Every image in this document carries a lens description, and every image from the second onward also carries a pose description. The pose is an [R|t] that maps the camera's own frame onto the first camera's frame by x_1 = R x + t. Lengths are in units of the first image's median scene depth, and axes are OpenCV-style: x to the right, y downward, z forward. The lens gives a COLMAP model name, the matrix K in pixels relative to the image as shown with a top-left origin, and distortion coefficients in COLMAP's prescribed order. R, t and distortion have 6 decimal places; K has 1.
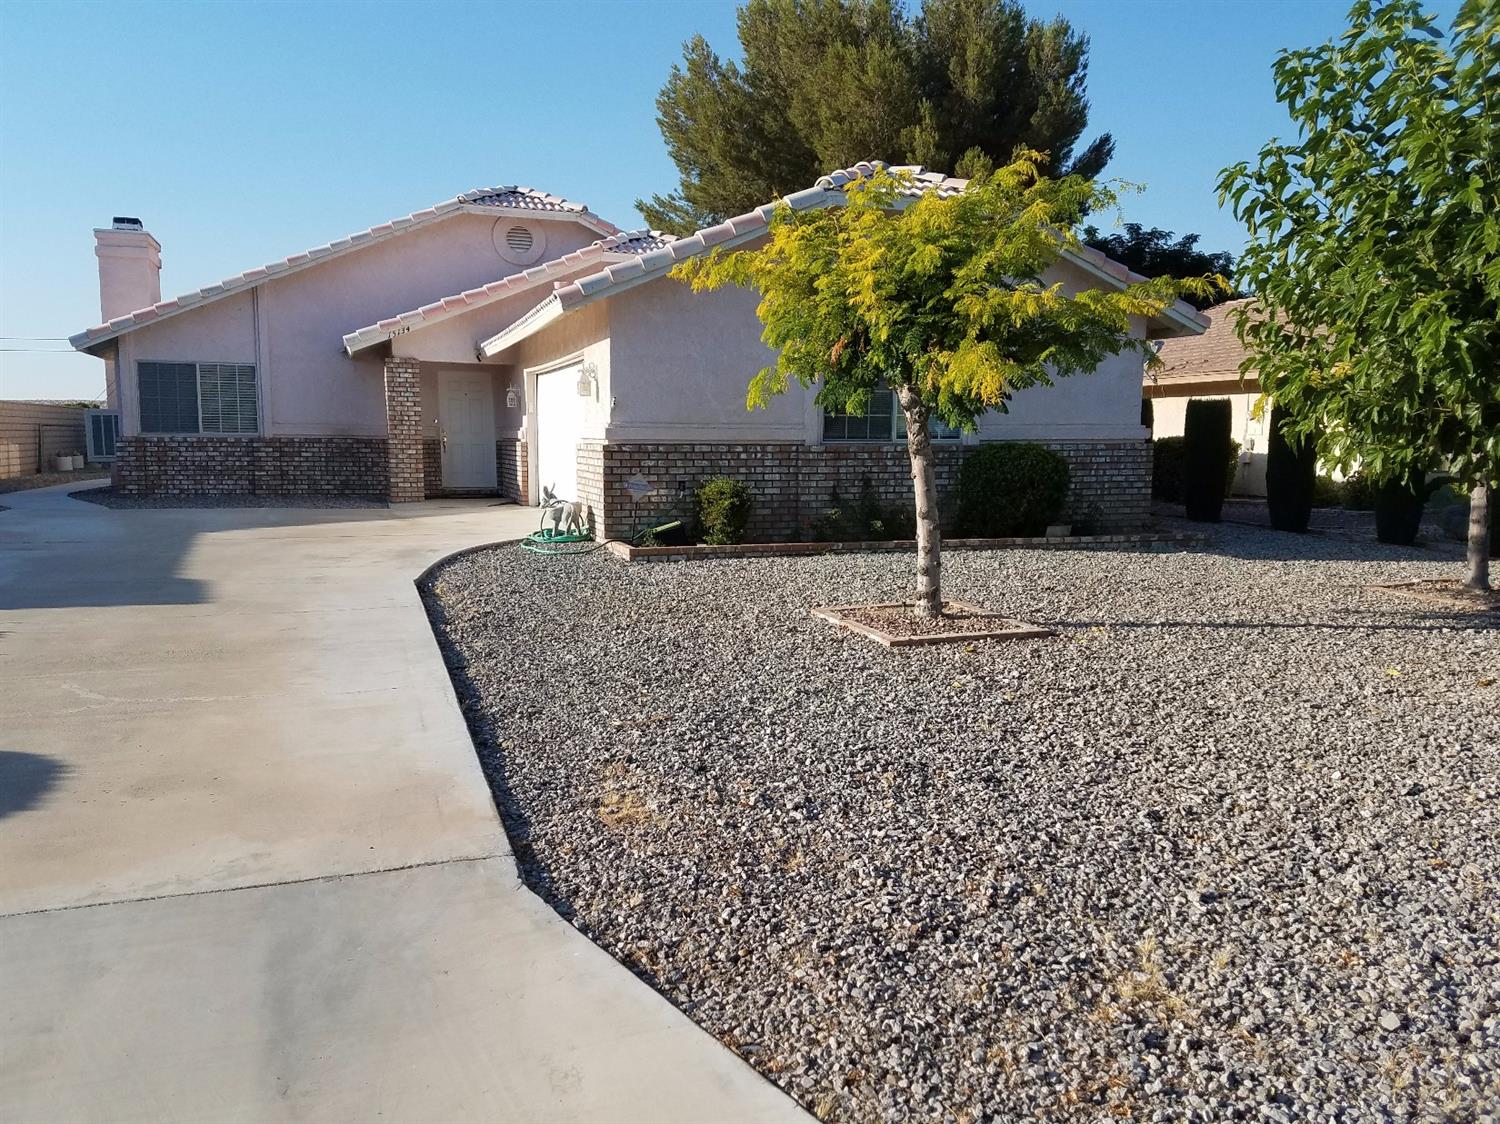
lens RADIAL K [[1153.2, 0, 756.4], [0, 1153.2, 592.4], [0, 0, 1]] dist [0.232716, -0.398269]
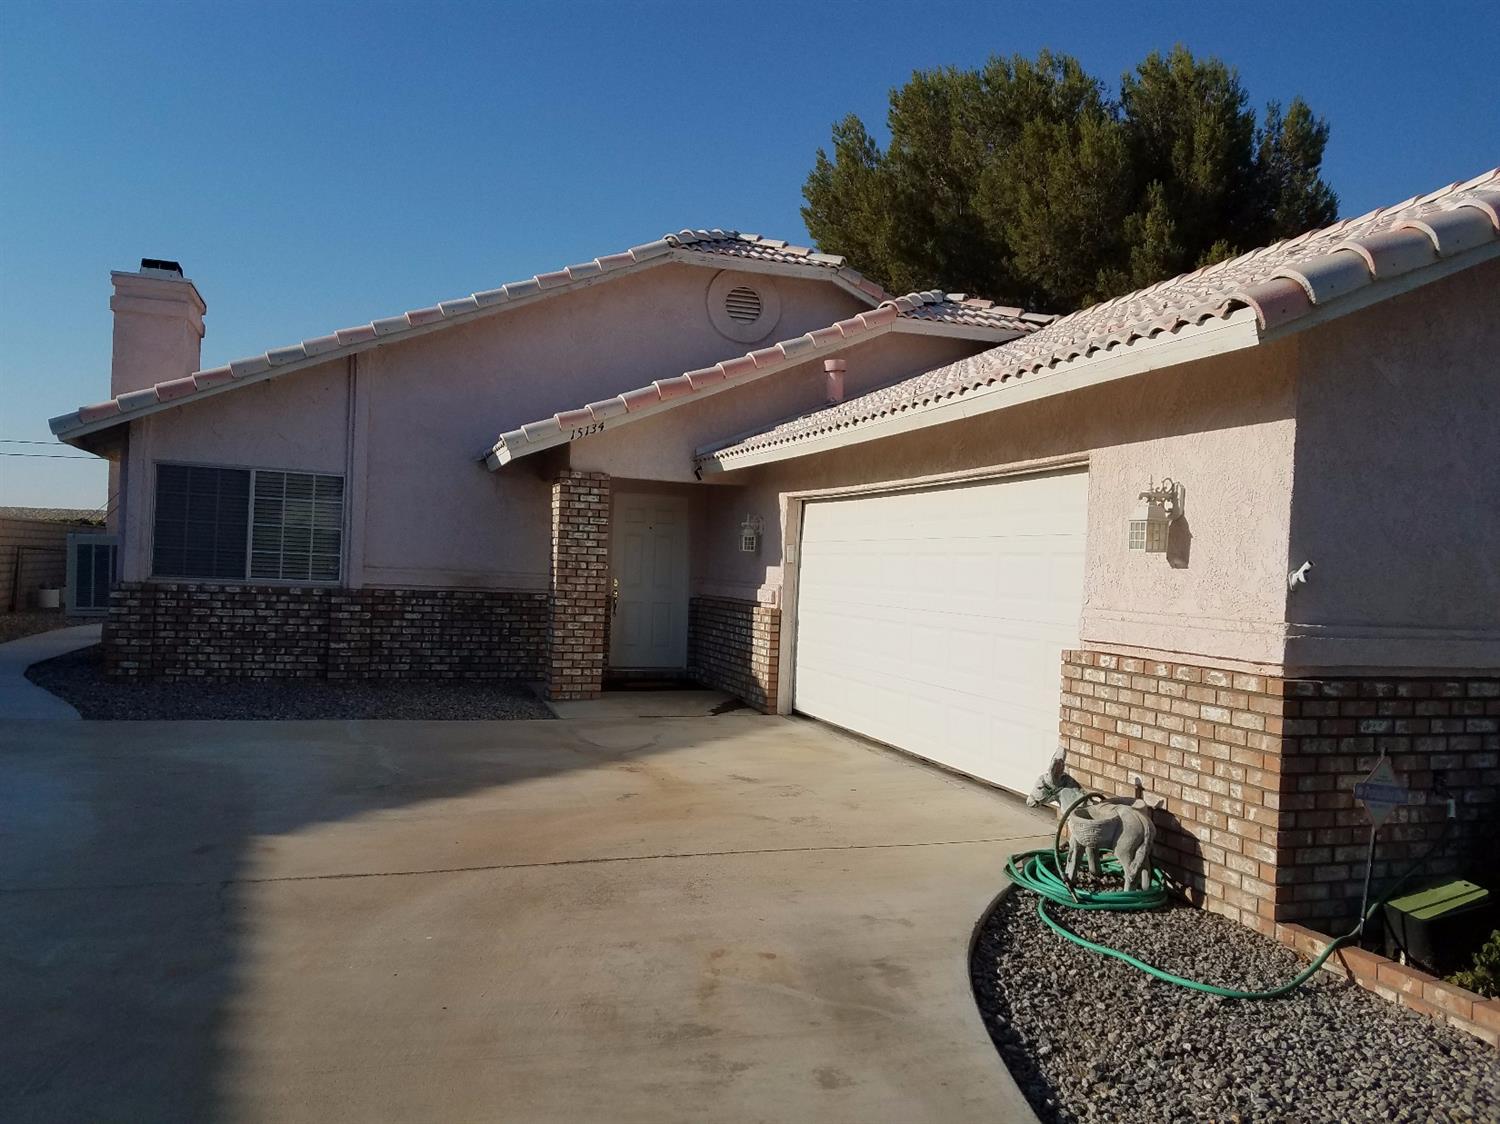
lens RADIAL K [[1171.4, 0, 764.6], [0, 1171.4, 575.8], [0, 0, 1]] dist [0.236760, -0.433662]
pose [[0.999387, 0.034644, -0.004974, -0.393836], [-0.034994, 0.991656, -0.124076, -0.135845], [0.000634, 0.124174, 0.992260, 0.761215]]
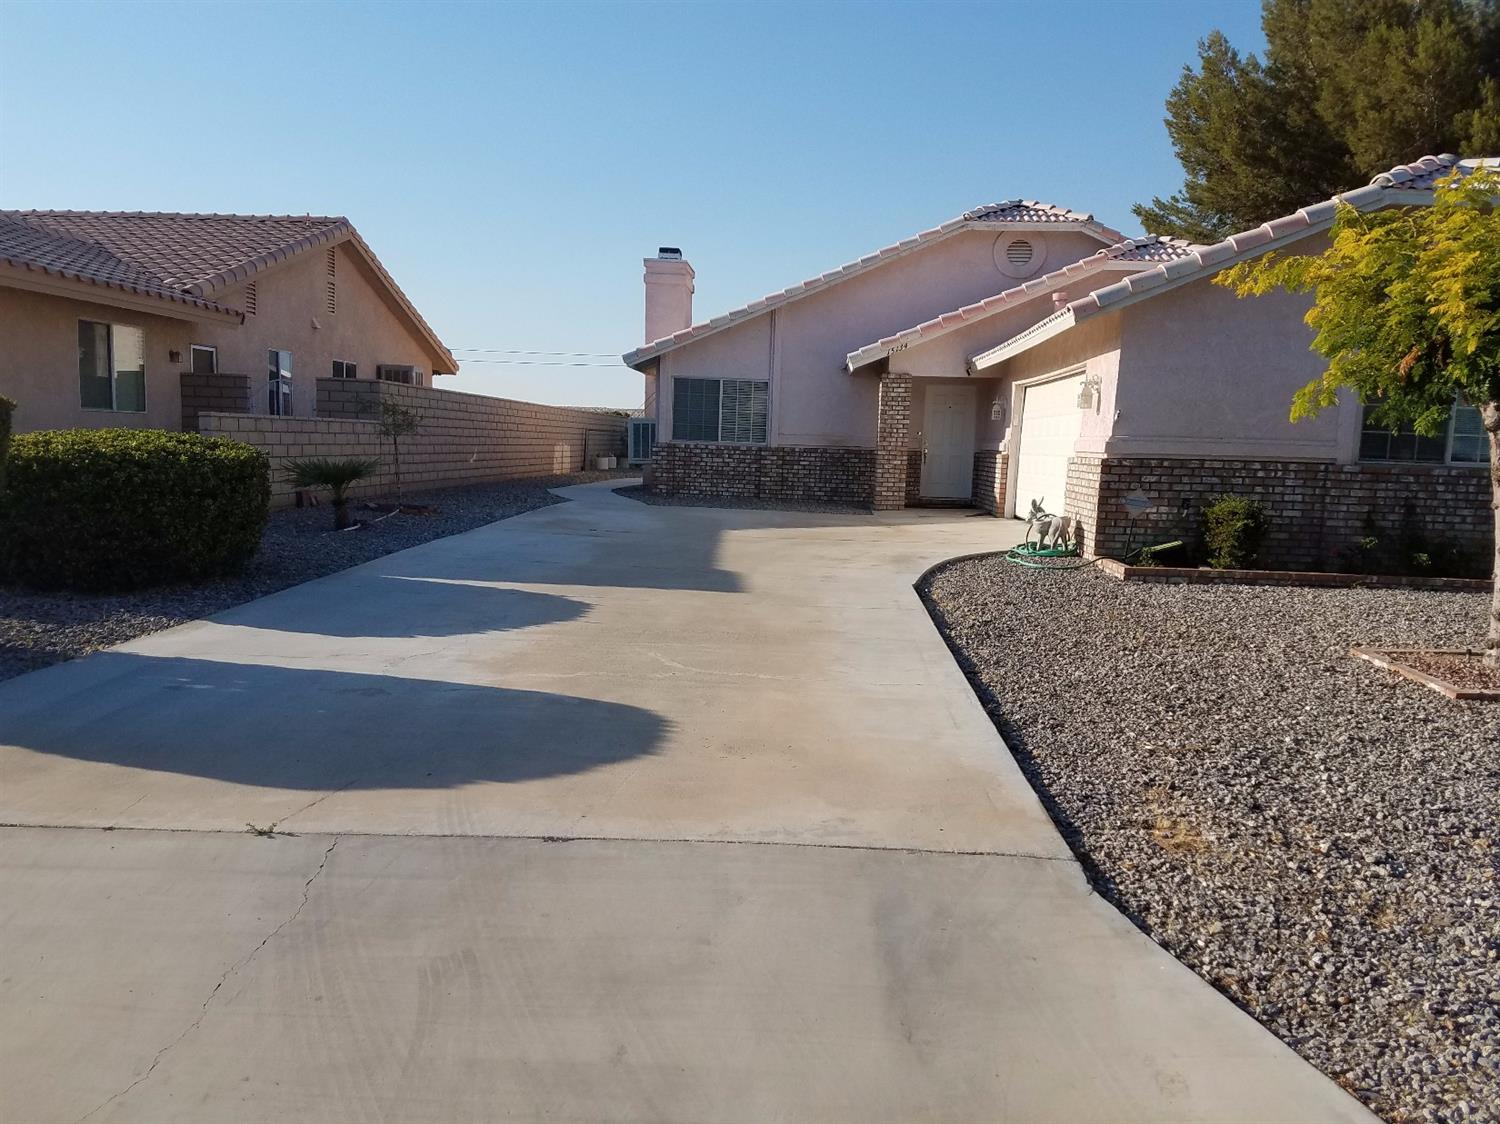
lens RADIAL K [[1171.4, 0, 764.6], [0, 1171.4, 575.8], [0, 0, 1]] dist [0.236760, -0.433662]
pose [[0.930042, 0.067301, -0.361237, -0.035906], [-0.076313, 0.997026, -0.010724, 0.002938], [0.359441, 0.037541, 0.932413, -0.029507]]
